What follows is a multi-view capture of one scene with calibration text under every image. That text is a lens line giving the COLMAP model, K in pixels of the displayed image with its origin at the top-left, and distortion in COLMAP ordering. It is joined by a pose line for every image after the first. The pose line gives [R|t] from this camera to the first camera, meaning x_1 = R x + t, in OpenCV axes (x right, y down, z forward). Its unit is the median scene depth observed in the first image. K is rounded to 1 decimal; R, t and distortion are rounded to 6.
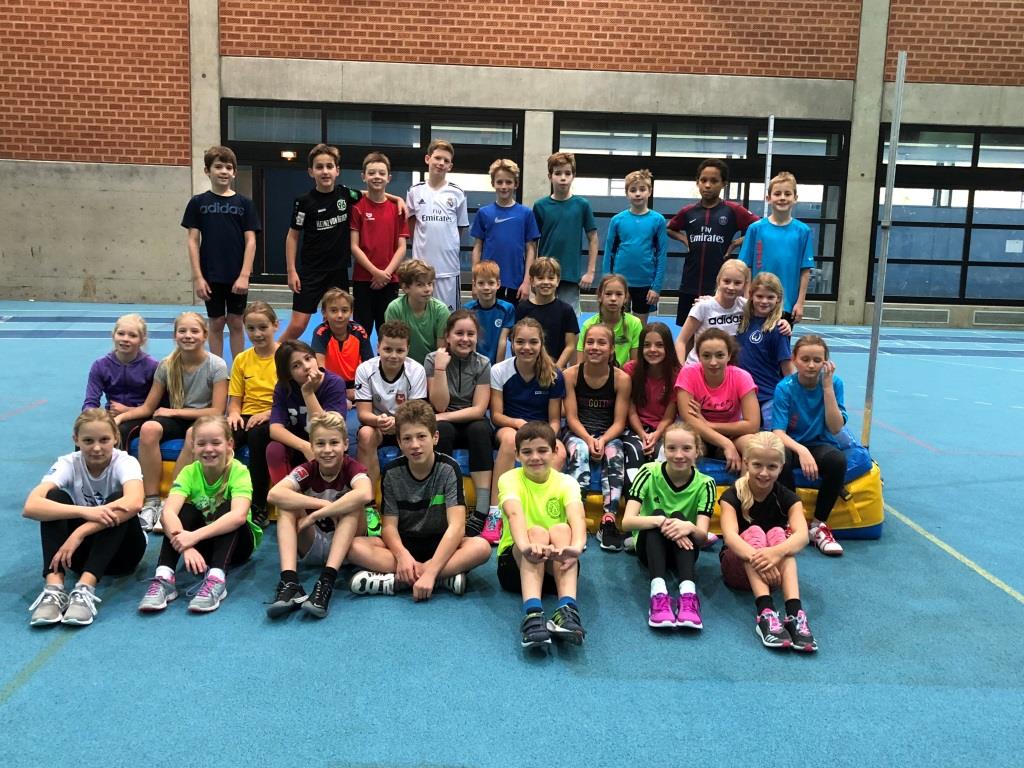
lens RADIAL K [[1239.3, 0, 514.9], [0, 1239.3, 387.6], [0, 0, 1]] dist [0.020659, 0.000000]
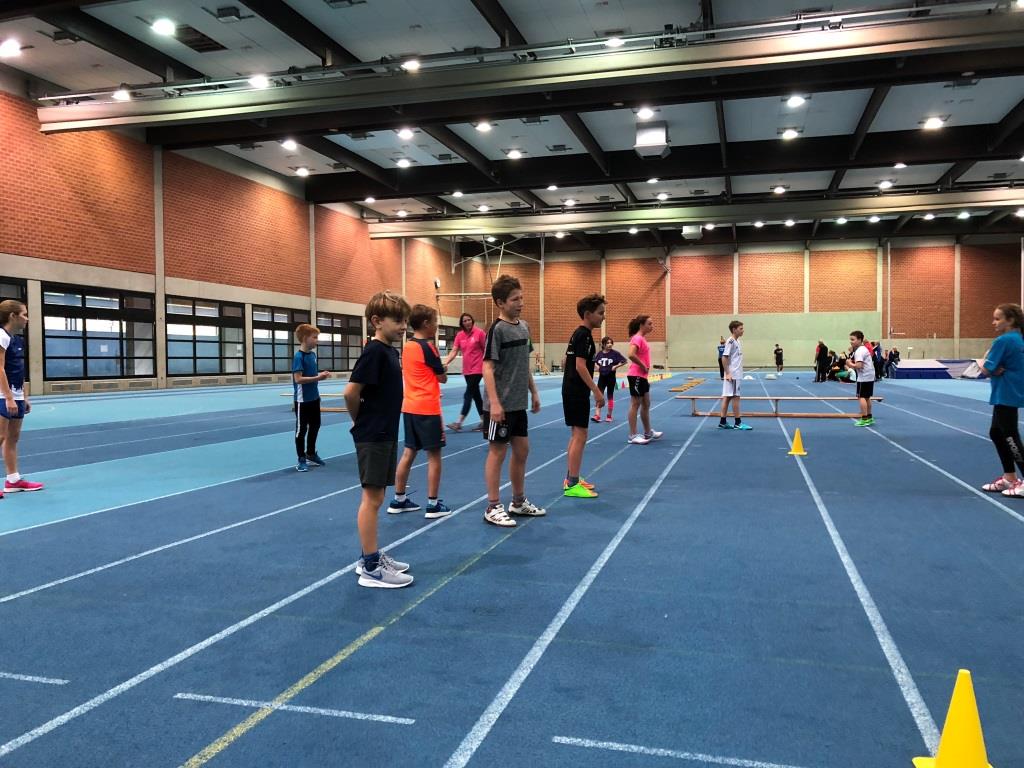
lens RADIAL K [[837.3, 0, 514.7], [0, 837.3, 385.4], [0, 0, 1]] dist [-0.002783, -0.002774]
pose [[0.340359, -0.056183, 0.938616, -1.420076], [0.109510, 0.993789, 0.019775, -0.029890], [-0.933897, 0.096057, 0.344397, -0.090409]]
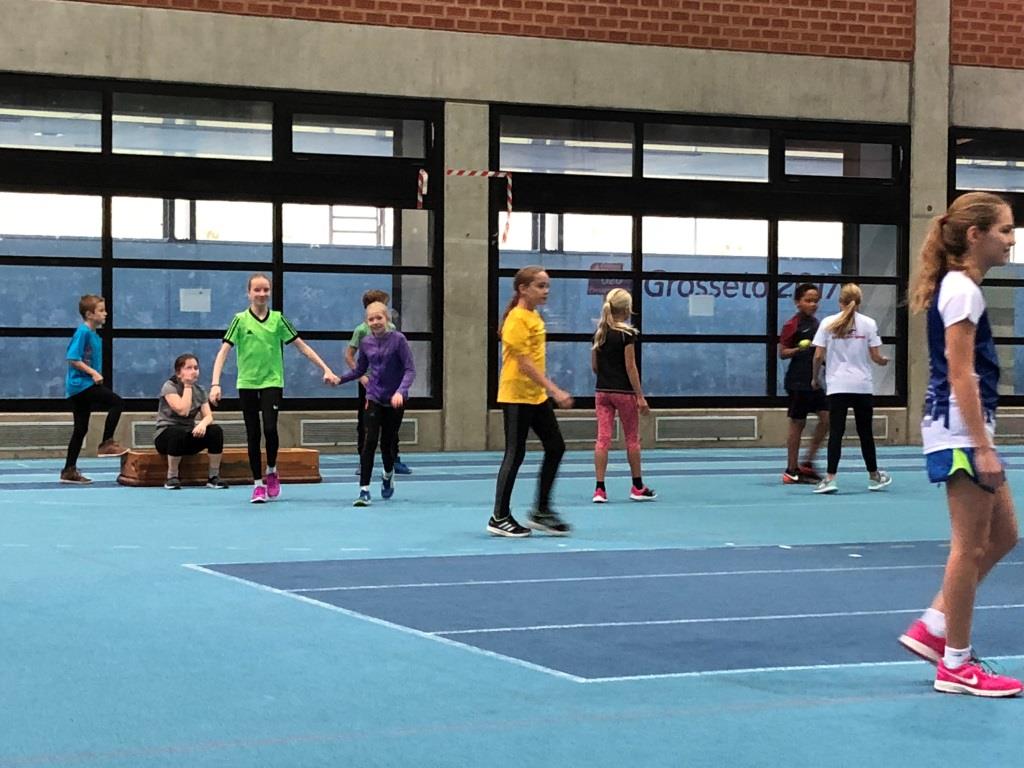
lens RADIAL K [[2317.3, 0, 509.1], [0, 2317.3, 383.0], [0, 0, 1]] dist [0.205937, 0.000000]
pose [[0.925815, -0.027793, 0.376954, -0.270392], [0.058889, 0.995721, -0.071220, -0.006867], [-0.373362, 0.088135, 0.923490, -0.014209]]
